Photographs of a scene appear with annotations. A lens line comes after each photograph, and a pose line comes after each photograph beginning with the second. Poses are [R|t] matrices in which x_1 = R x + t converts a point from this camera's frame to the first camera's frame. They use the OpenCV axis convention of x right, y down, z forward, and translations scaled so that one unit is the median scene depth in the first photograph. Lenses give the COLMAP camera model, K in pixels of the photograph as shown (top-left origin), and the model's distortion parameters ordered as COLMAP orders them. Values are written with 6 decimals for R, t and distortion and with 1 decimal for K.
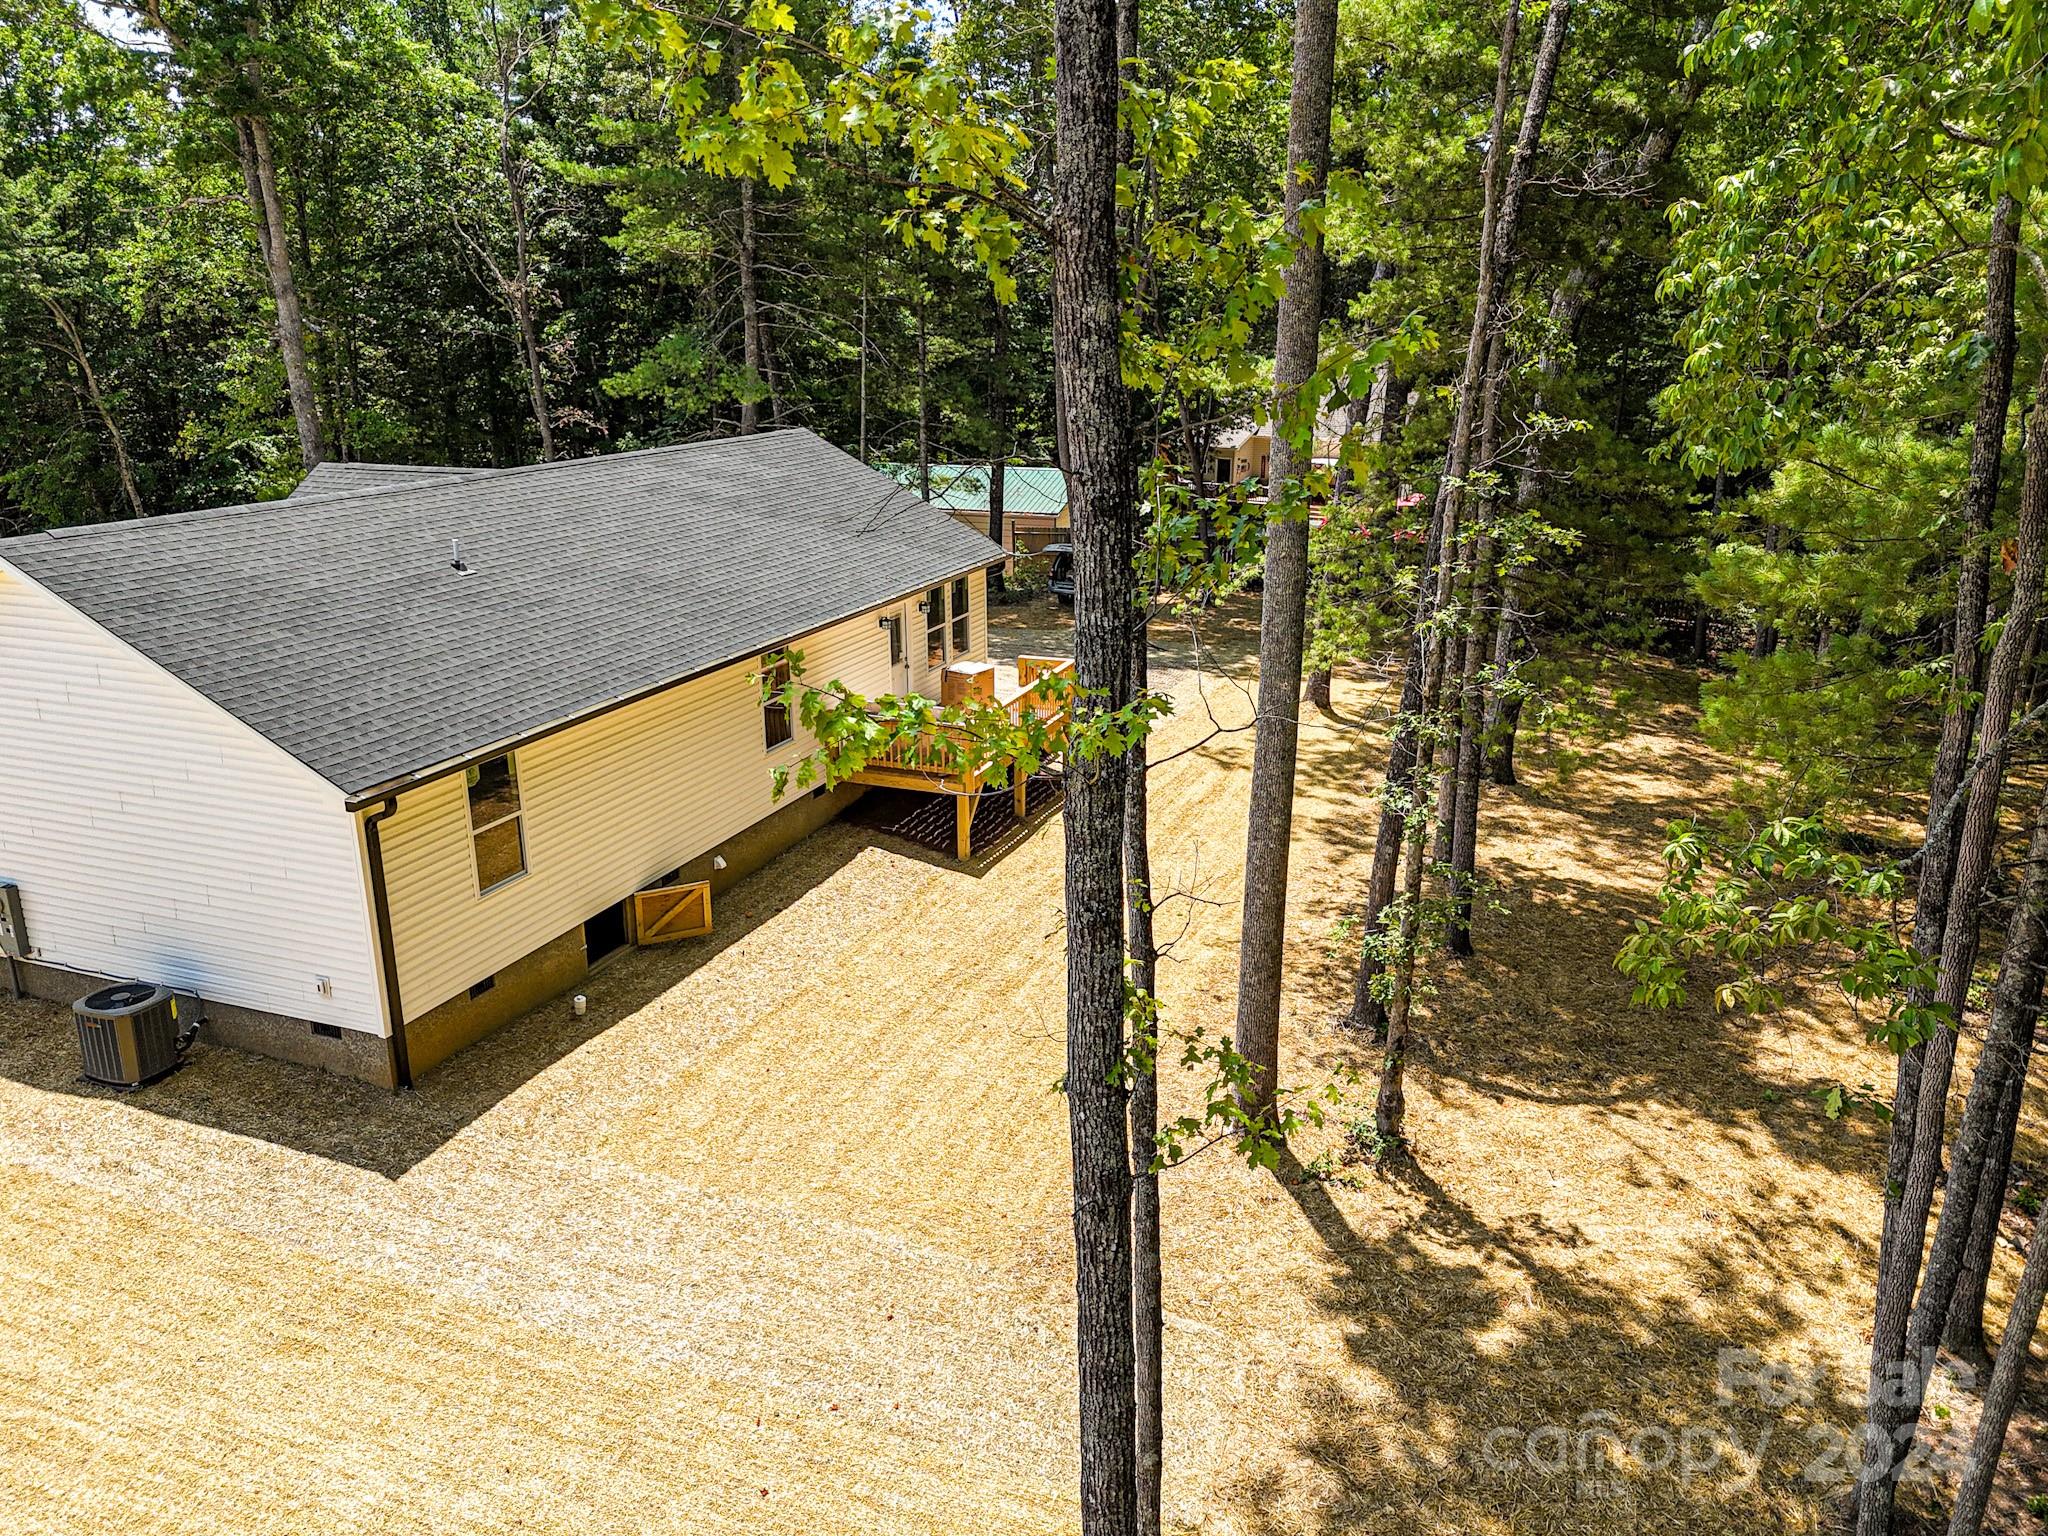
lens RADIAL K [[1504.6, 0, 1038.2], [0, 1504.6, 763.0], [0, 0, 1]] dist [0.080061, -0.080114]
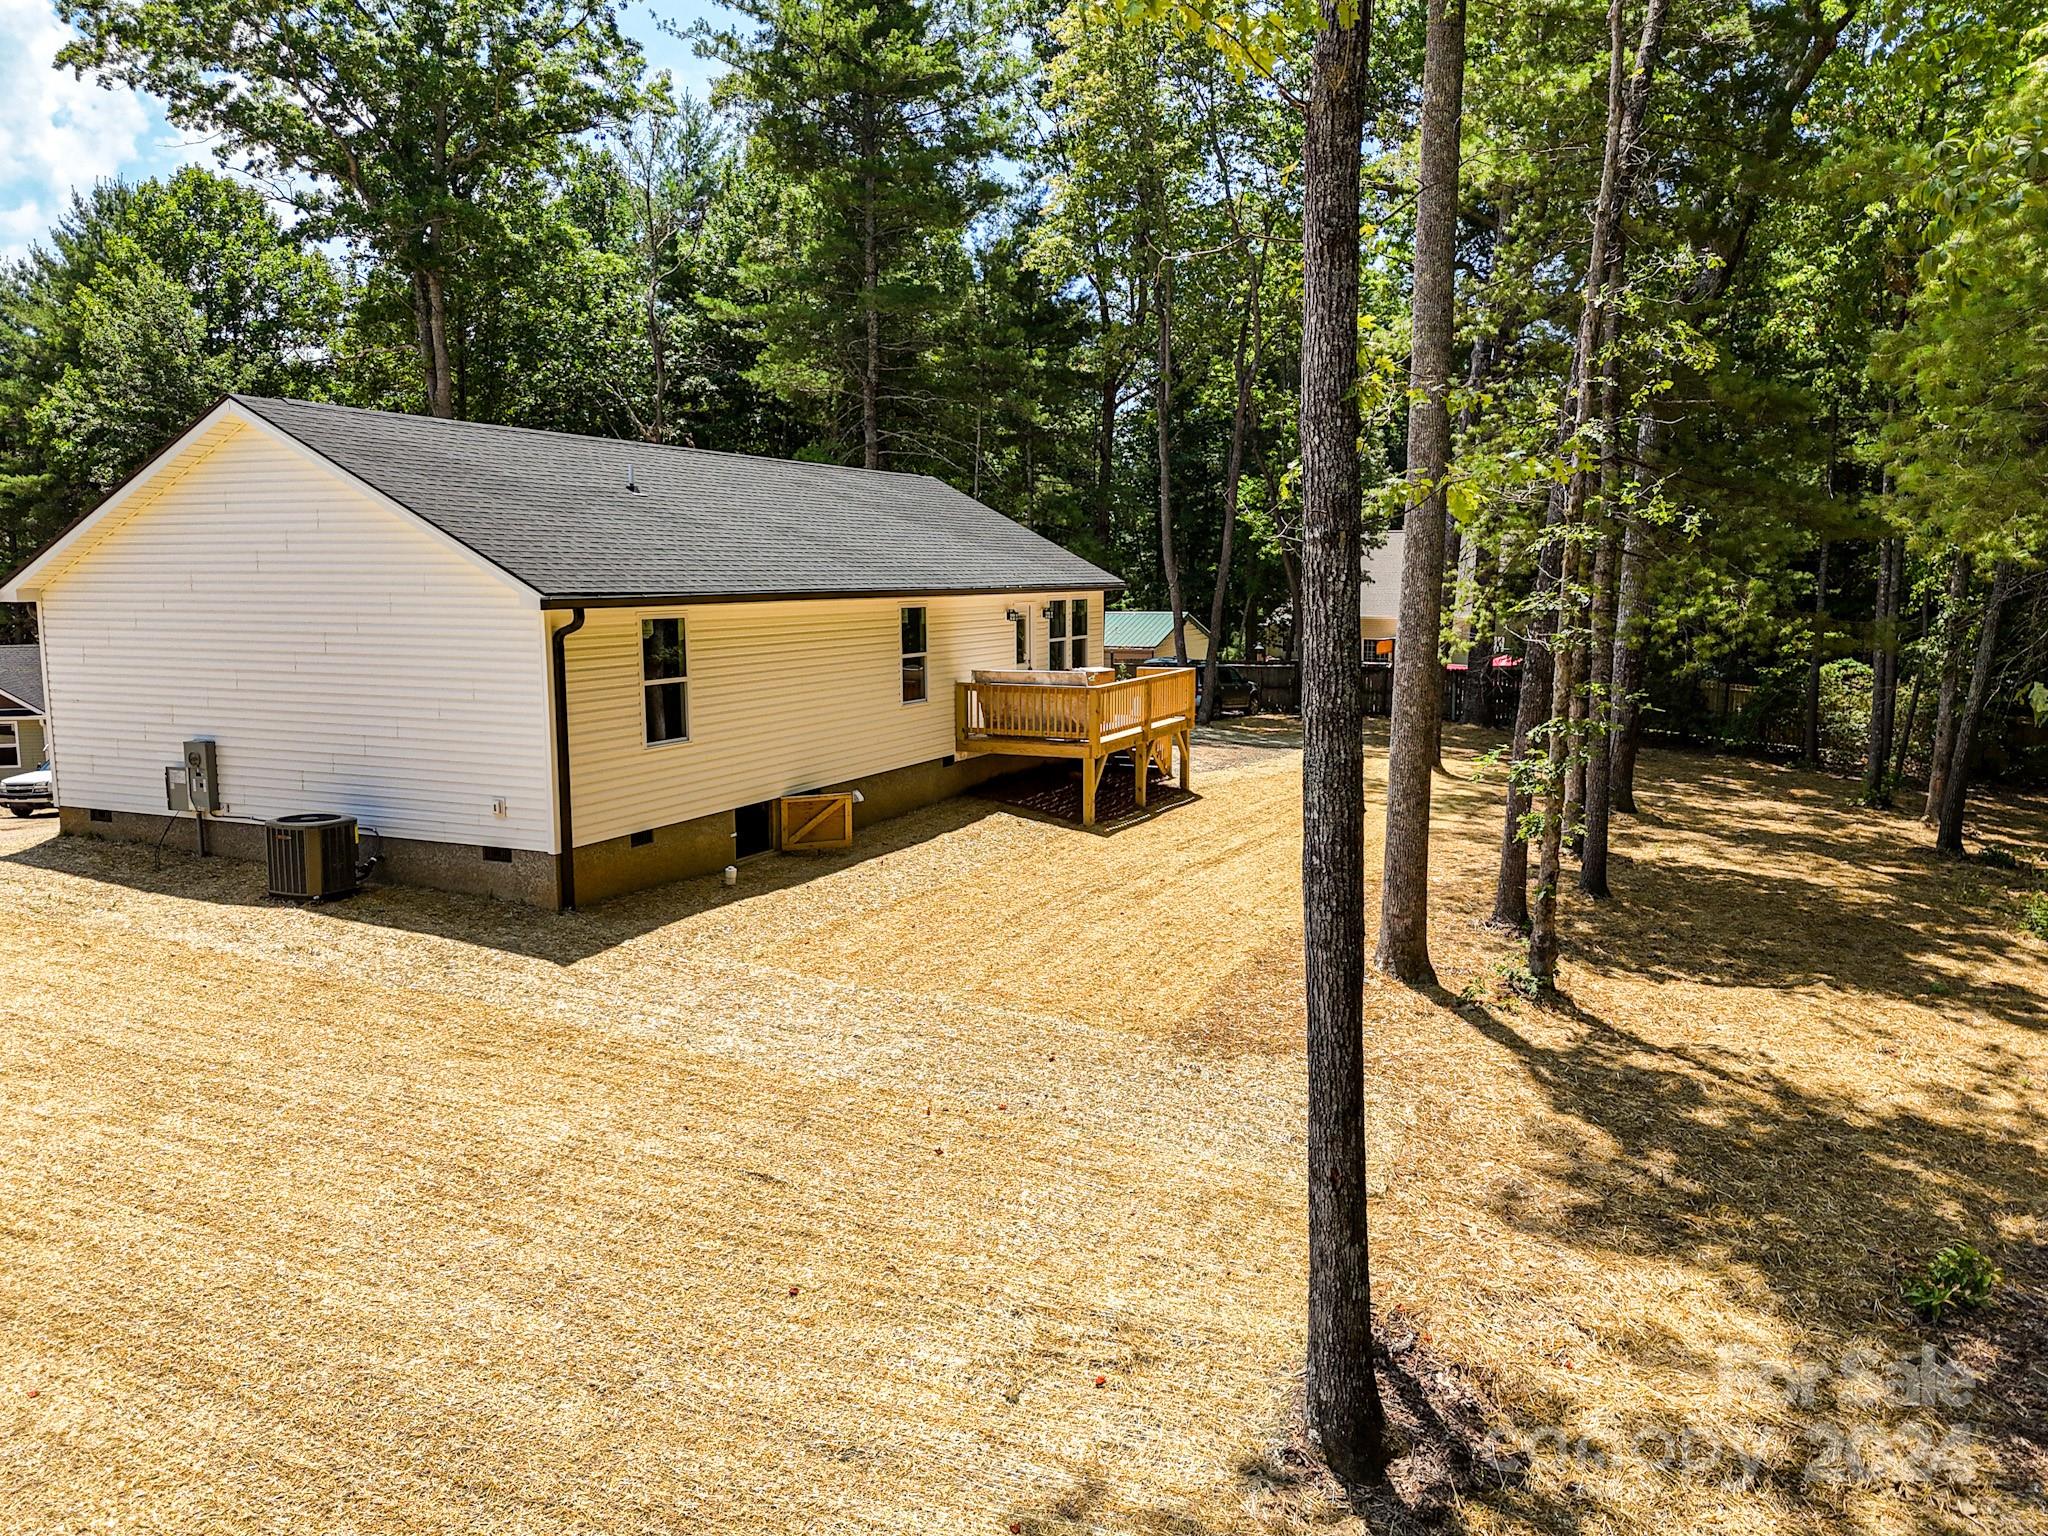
lens RADIAL K [[1504.6, 0, 1032.9], [0, 1504.6, 774.9], [0, 0, 1]] dist [0.080061, -0.080114]
pose [[0.998549, 0.007387, -0.053343, -0.044652], [-0.015913, 0.986786, -0.161244, 0.260302], [0.051447, 0.161859, 0.985472, -0.007505]]
